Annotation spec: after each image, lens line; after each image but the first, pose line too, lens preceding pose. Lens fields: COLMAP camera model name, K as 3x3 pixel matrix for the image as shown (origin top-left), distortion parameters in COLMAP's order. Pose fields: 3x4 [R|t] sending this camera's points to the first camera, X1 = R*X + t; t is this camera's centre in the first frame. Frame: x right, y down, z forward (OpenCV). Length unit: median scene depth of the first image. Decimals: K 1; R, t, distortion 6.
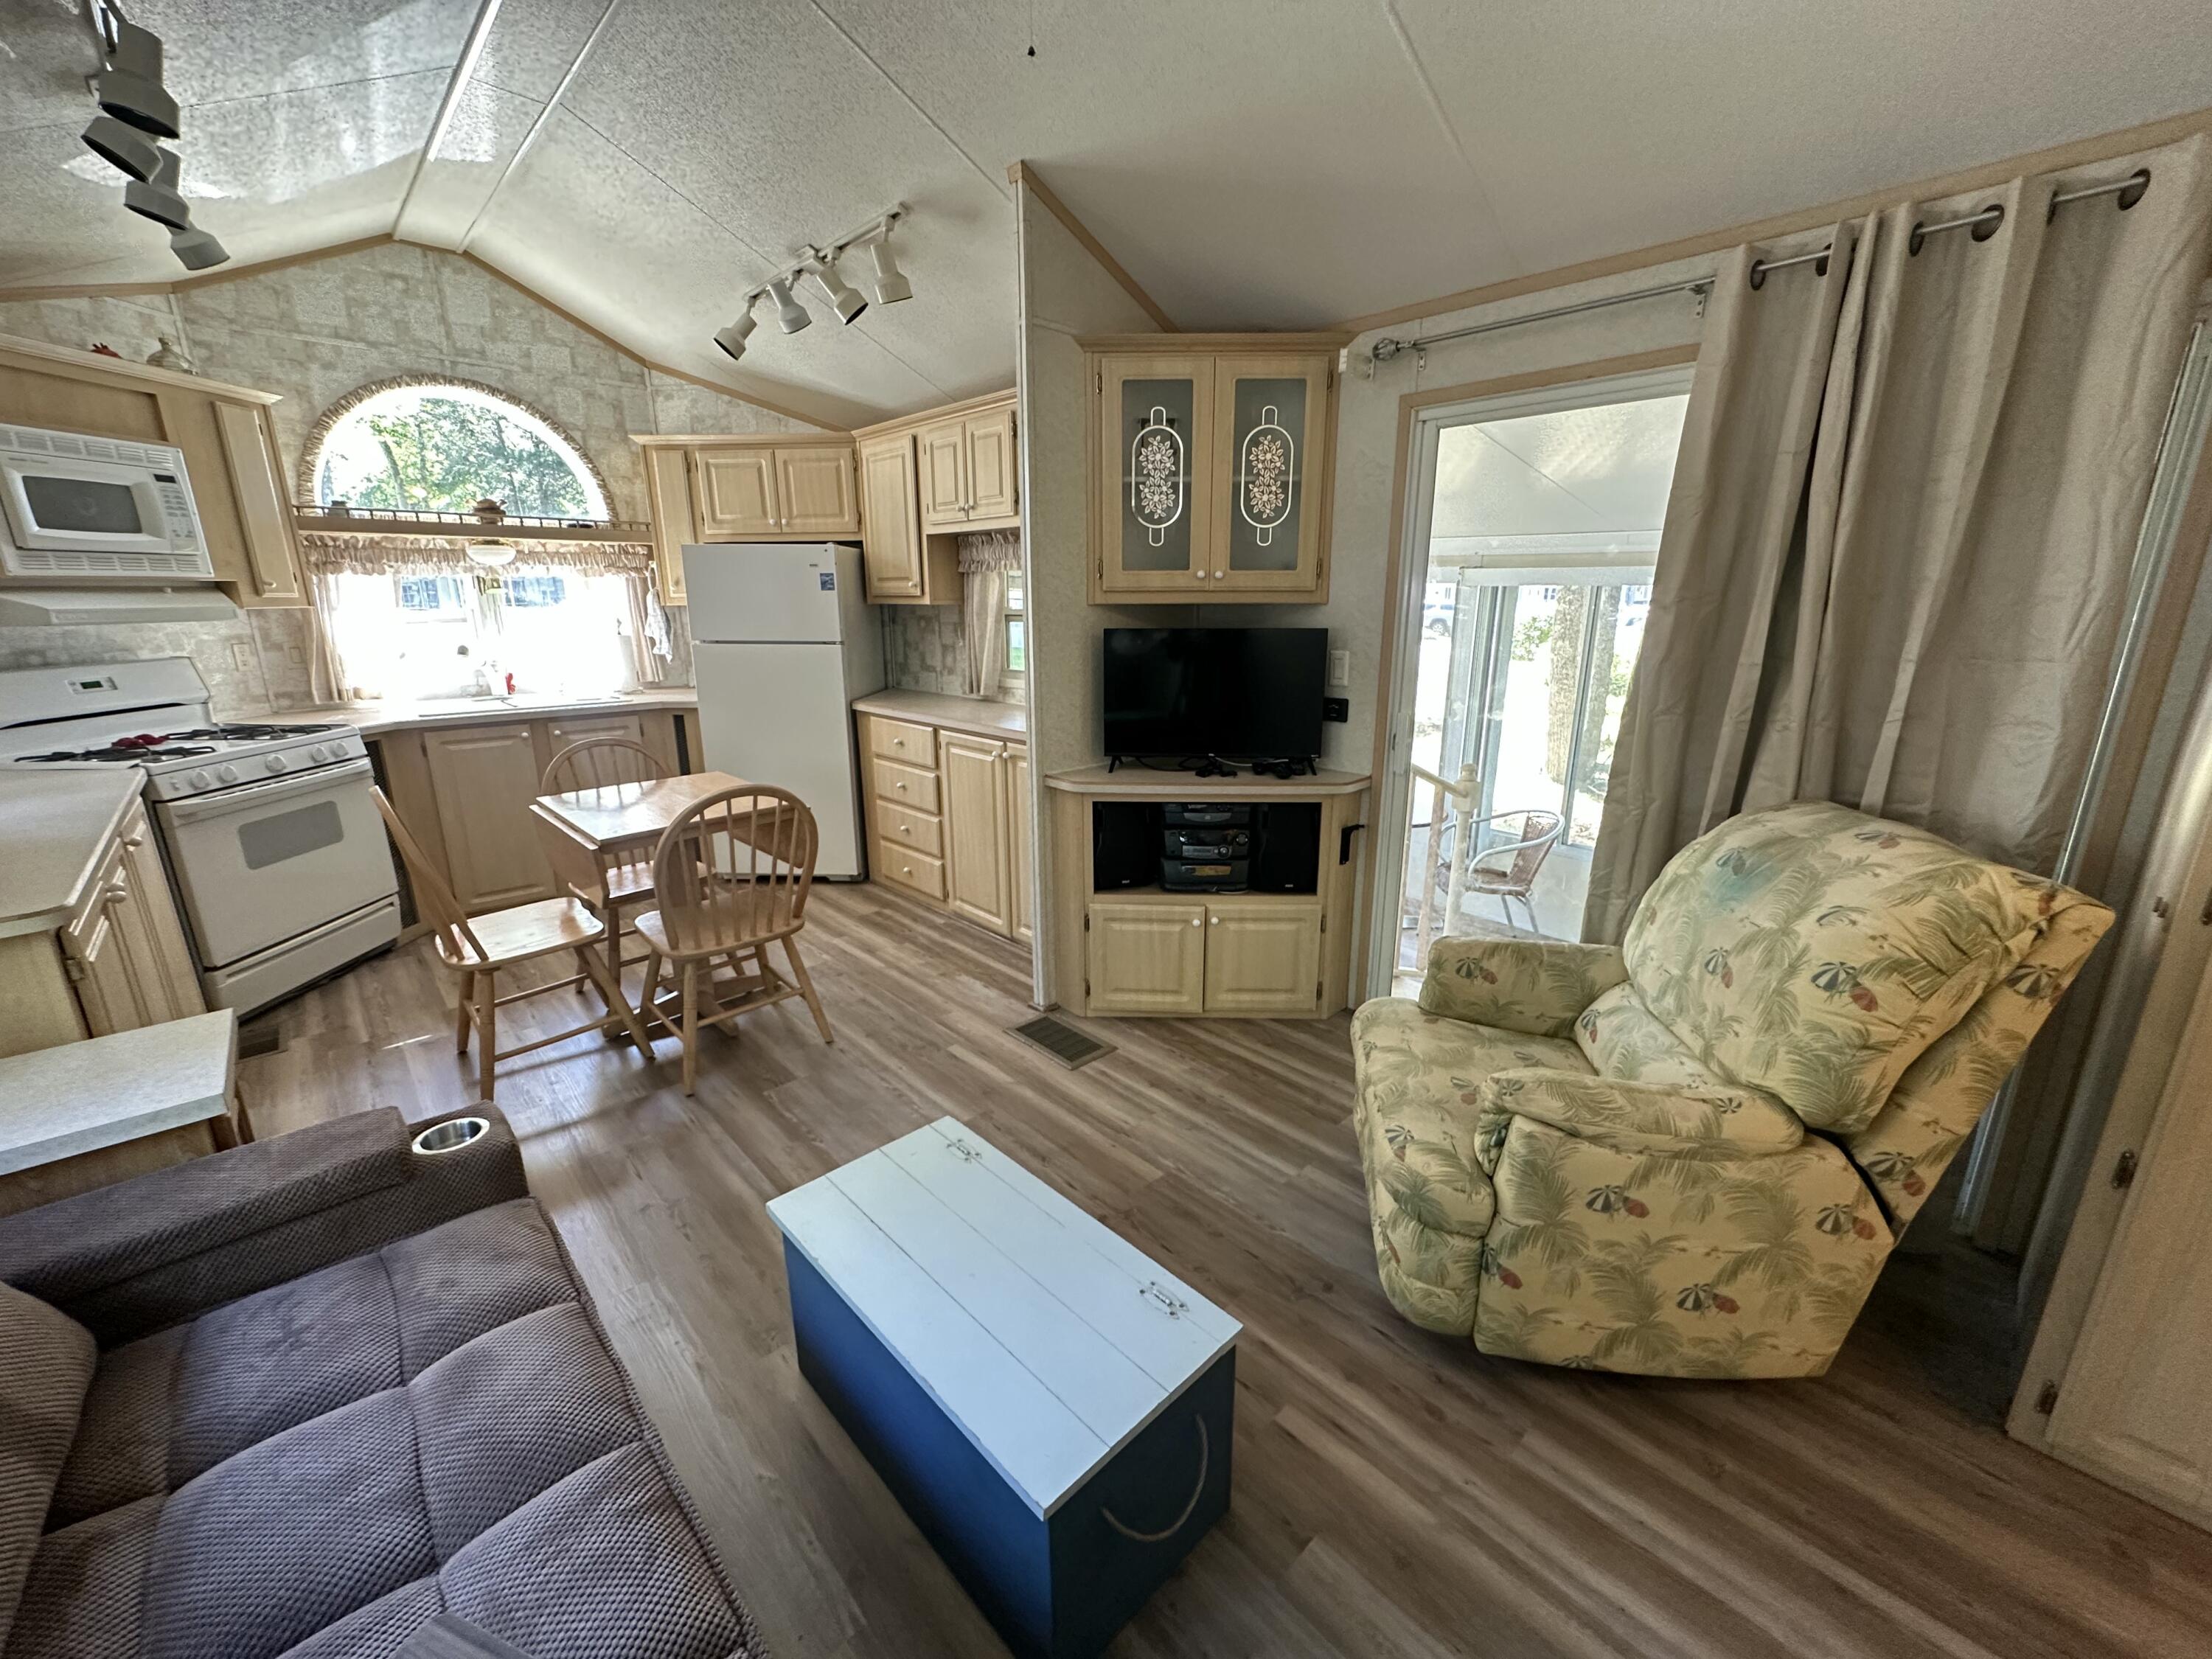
lens RADIAL K [[883.2, 0, 1107.0], [0, 883.2, 827.1], [0, 0, 1]] dist [-0.002615, 0.000071]
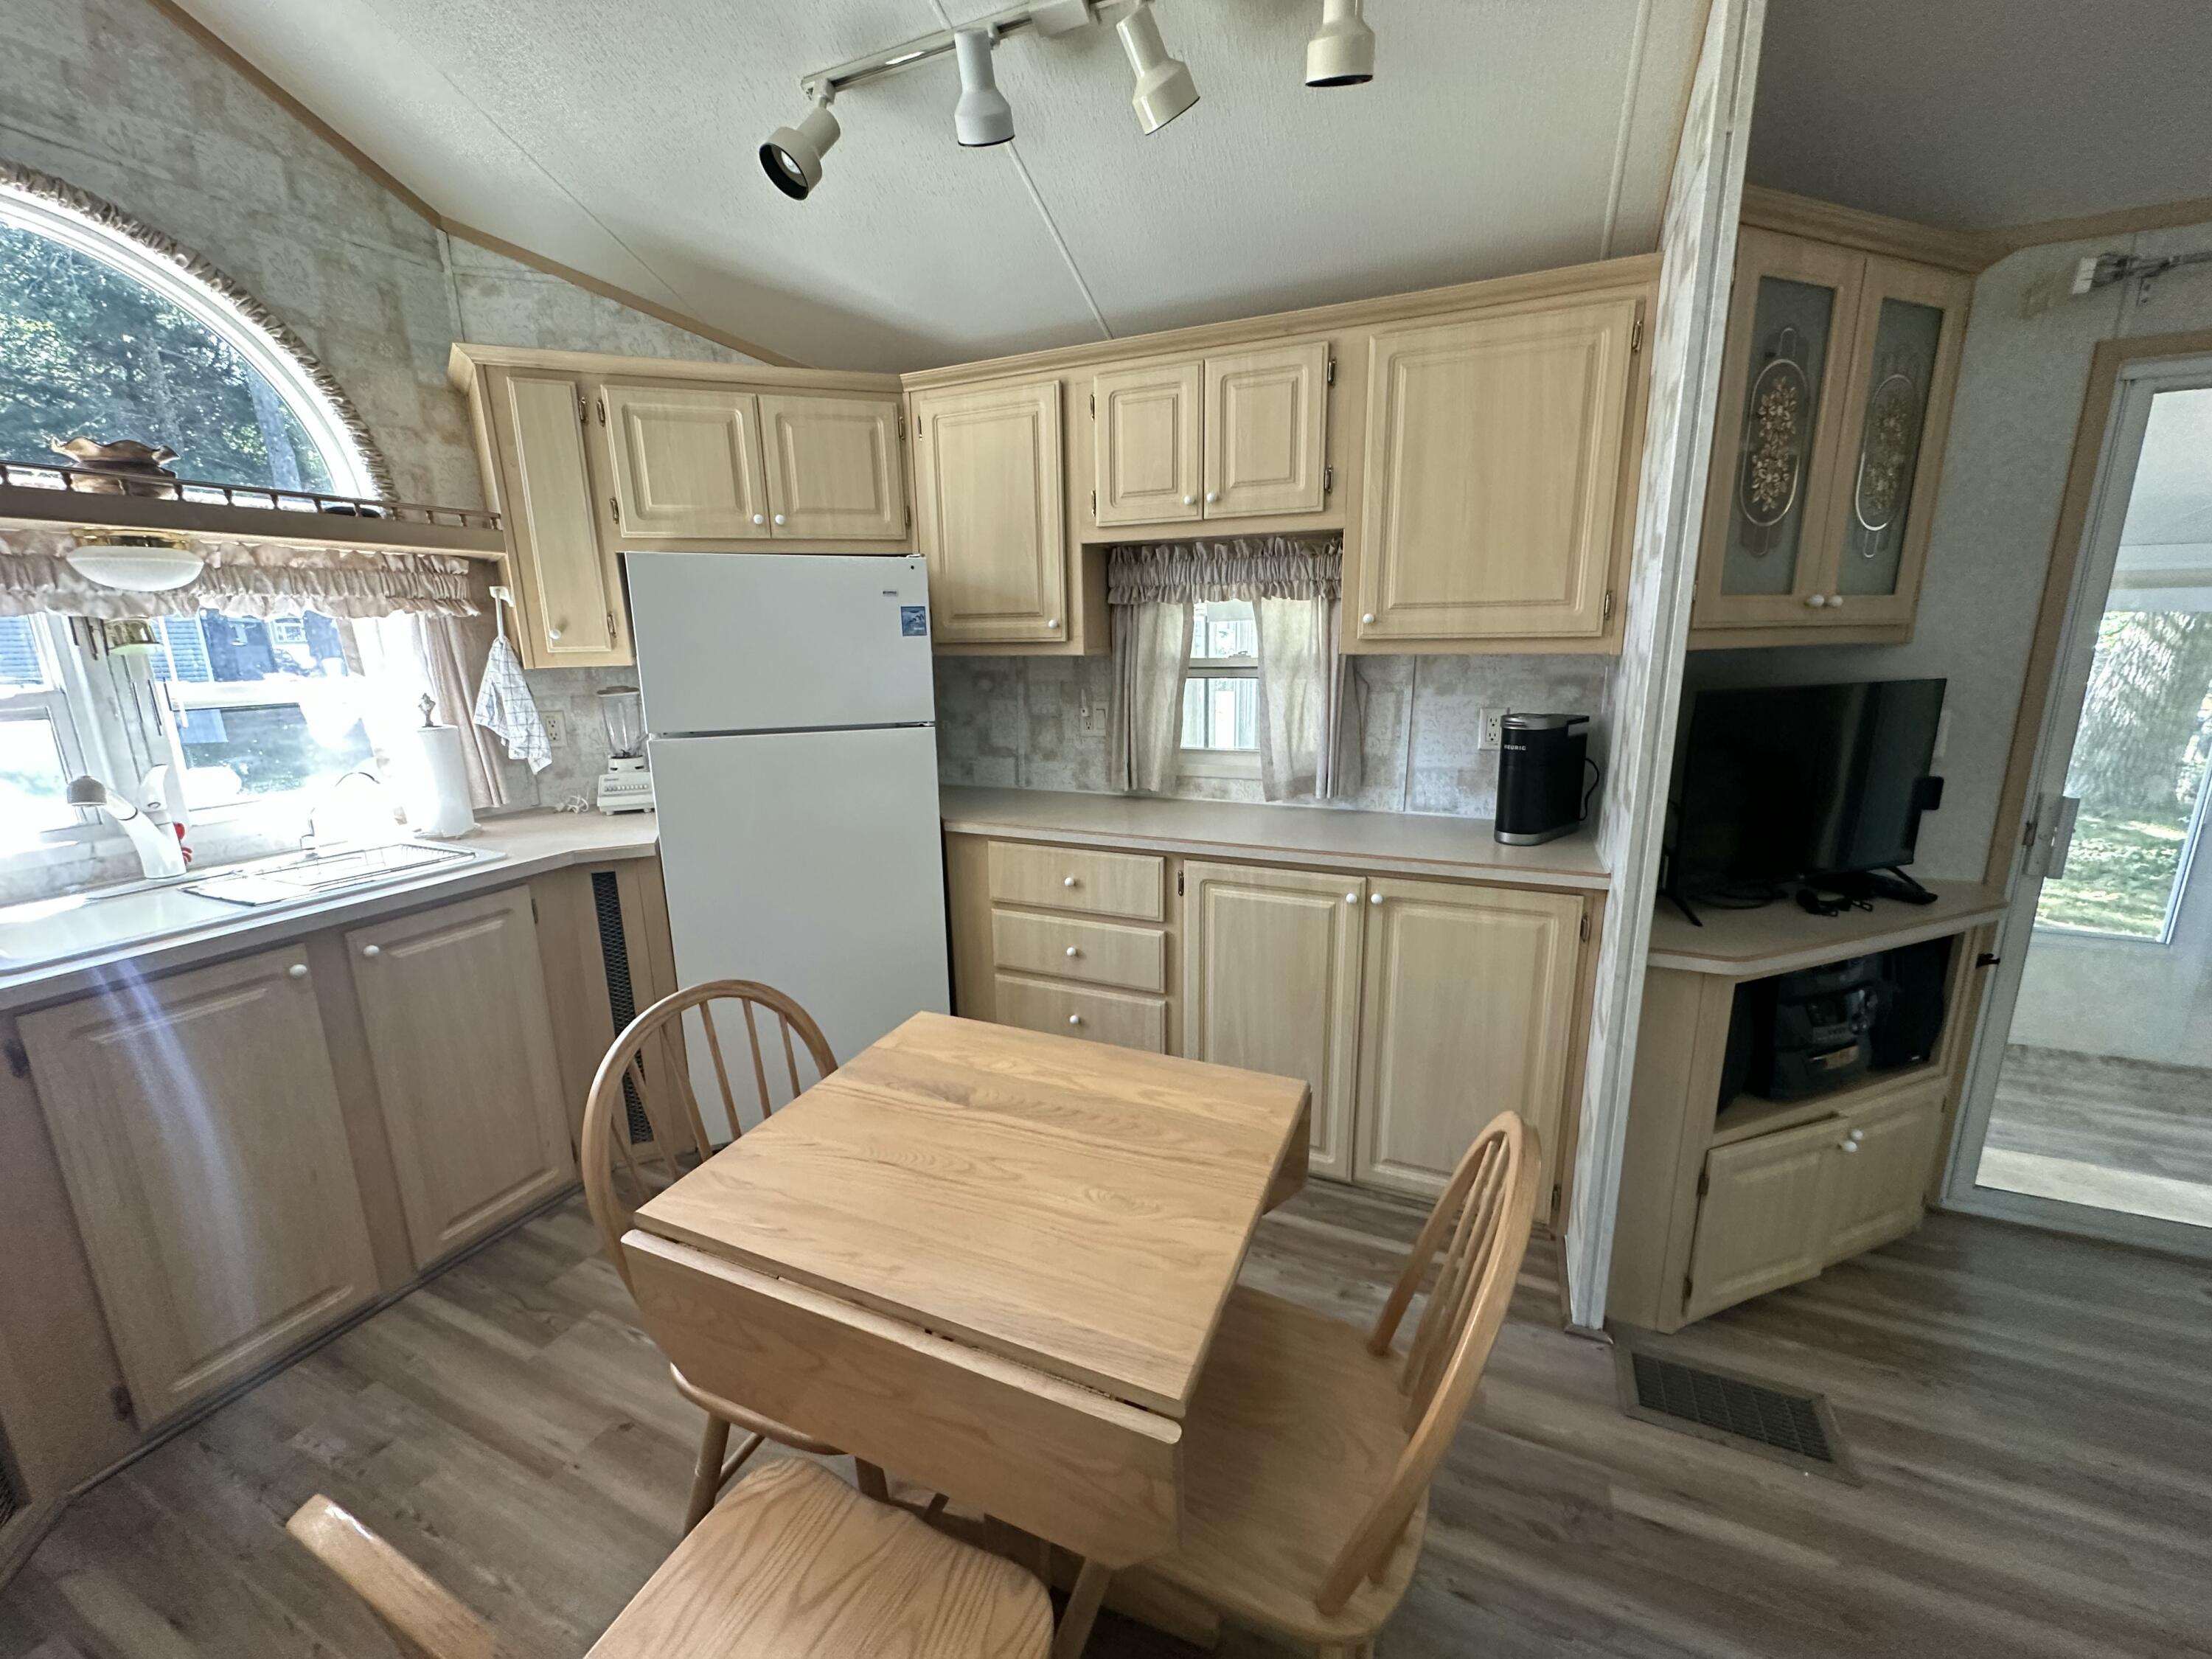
lens RADIAL K [[883.2, 0, 1107.0], [0, 883.2, 827.1], [0, 0, 1]] dist [-0.002615, 0.000071]
pose [[0.924316, -0.096367, 0.369261, -0.442664], [0.111512, 0.993565, -0.019837, -0.121944], [-0.364973, 0.059513, 0.929114, 0.437780]]
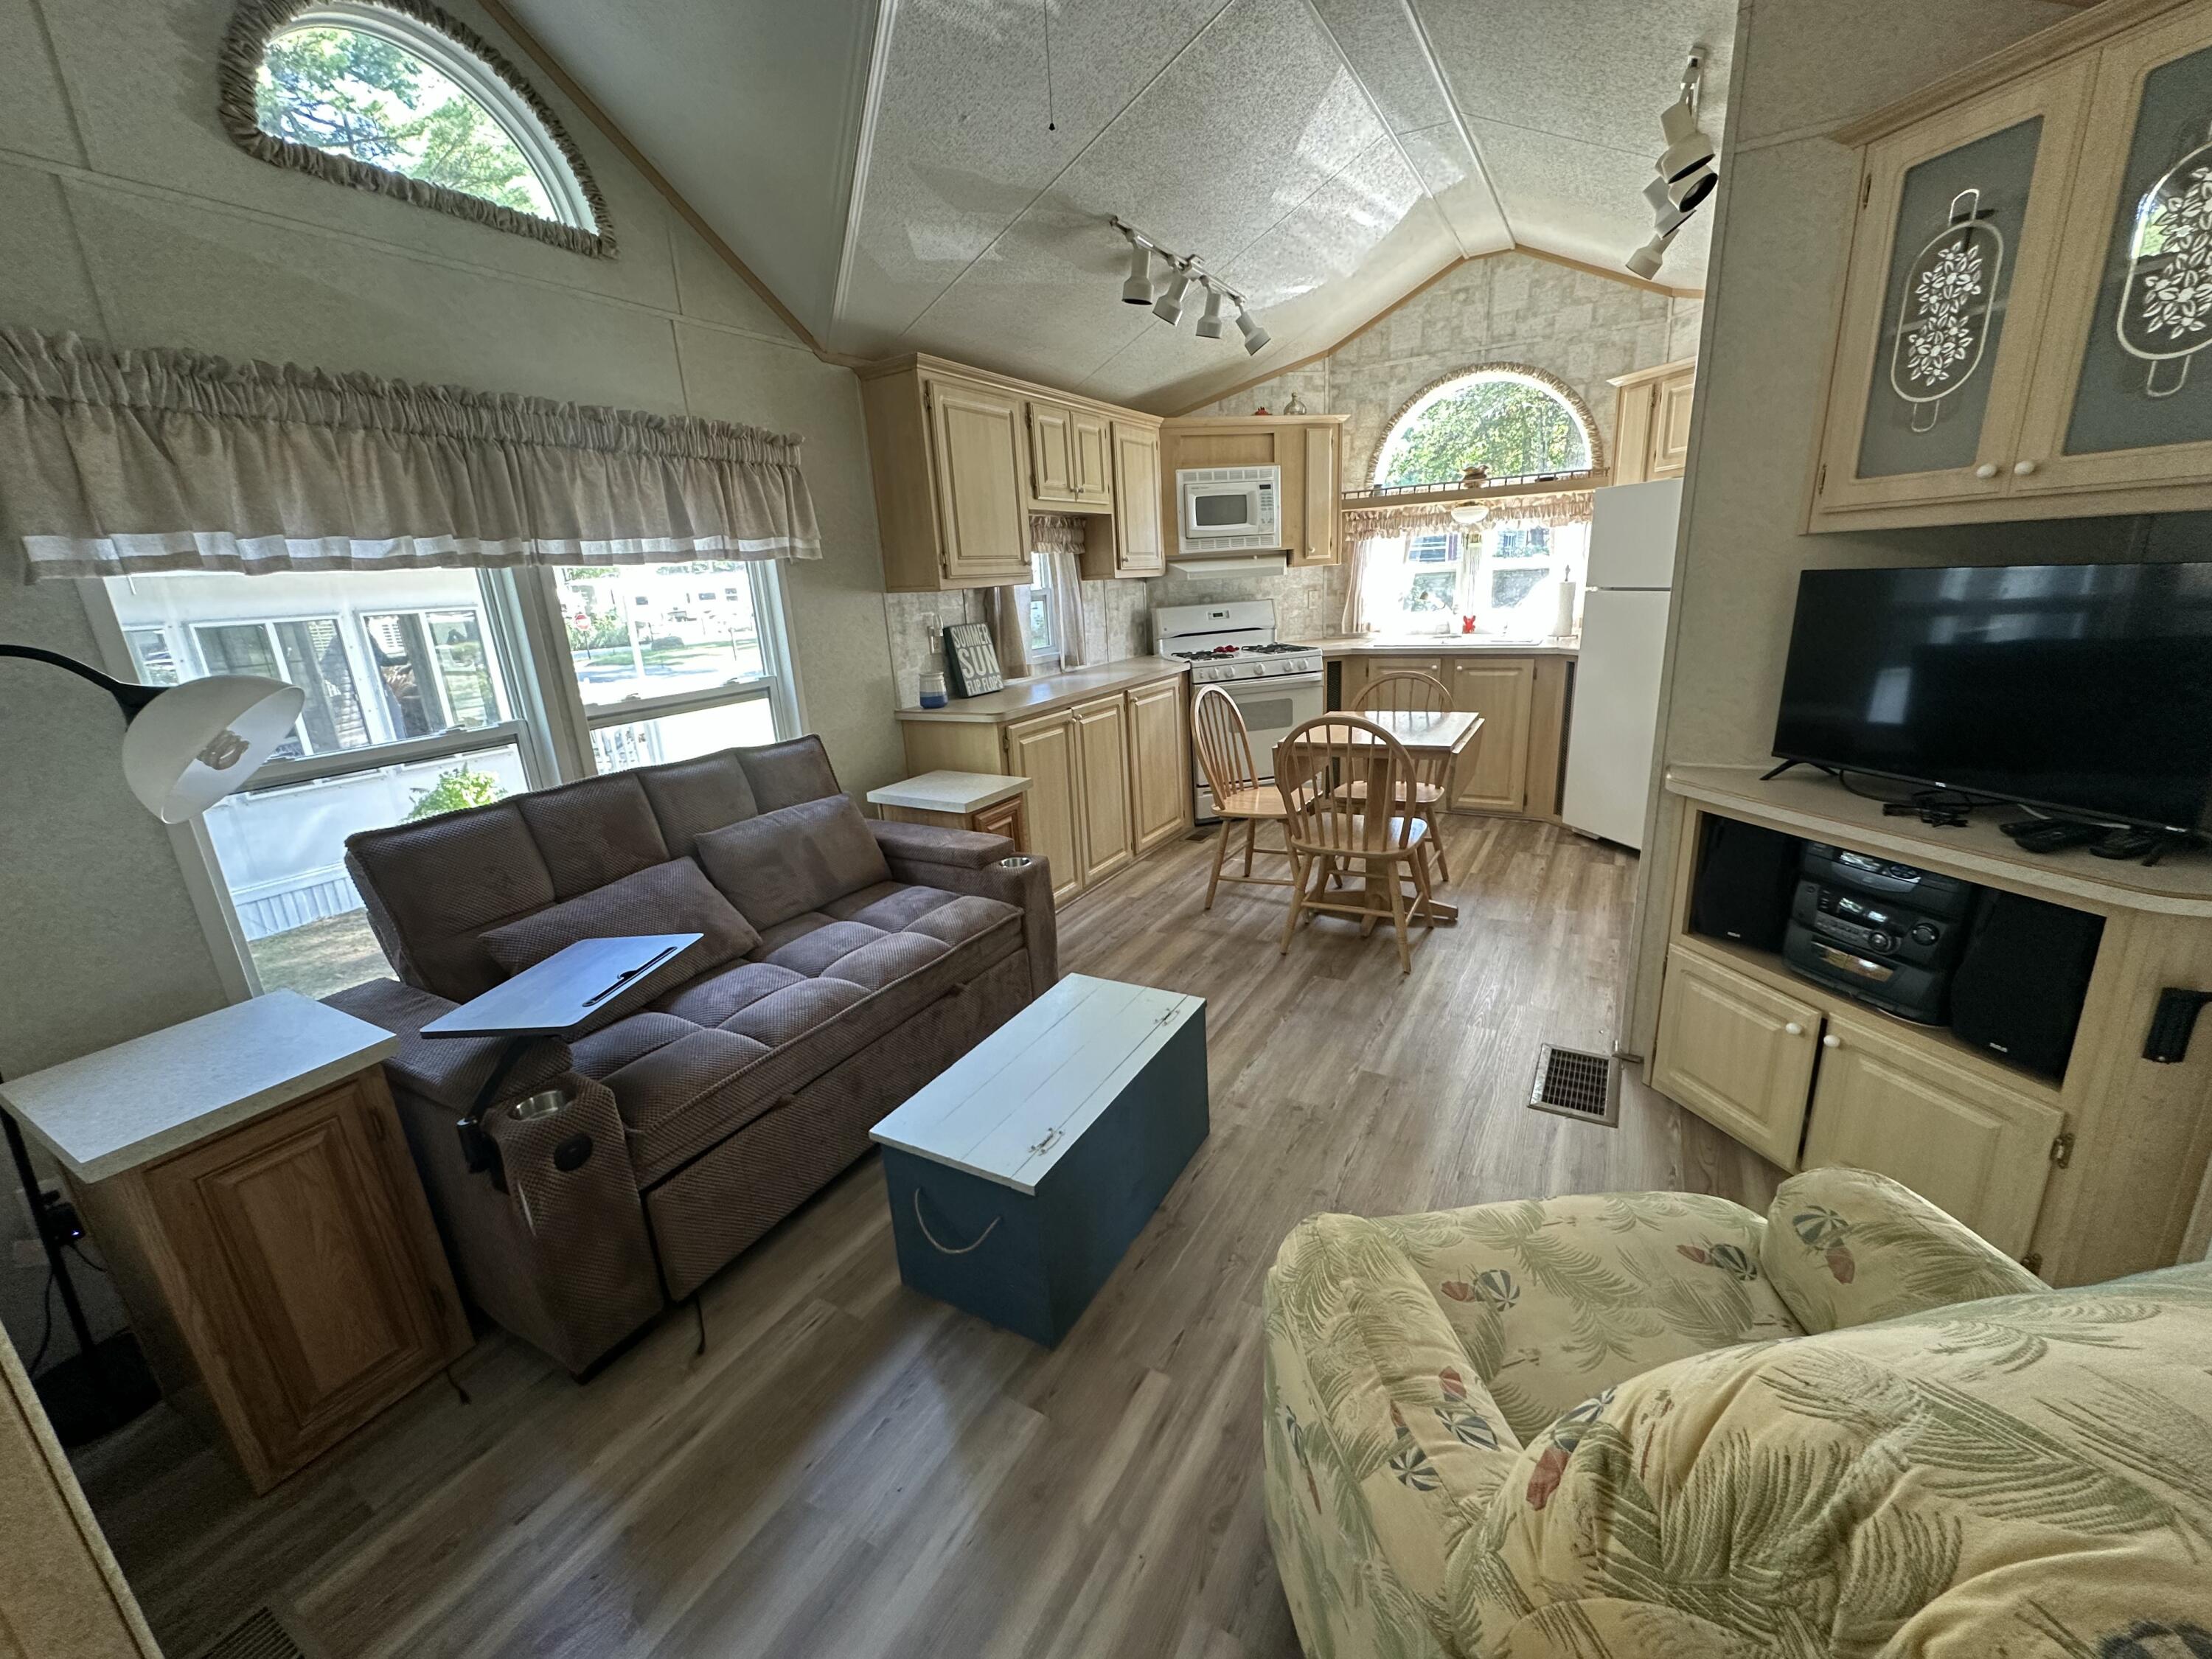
lens RADIAL K [[881.6, 0, 1107.2], [0, 881.6, 827.9], [0, 0, 1]] dist [-0.001483, 0.000086]
pose [[0.284434, 0.249695, -0.925608, 0.383317], [-0.192207, 0.960736, 0.200107, -0.048760], [0.939231, 0.120991, 0.321259, 0.220143]]
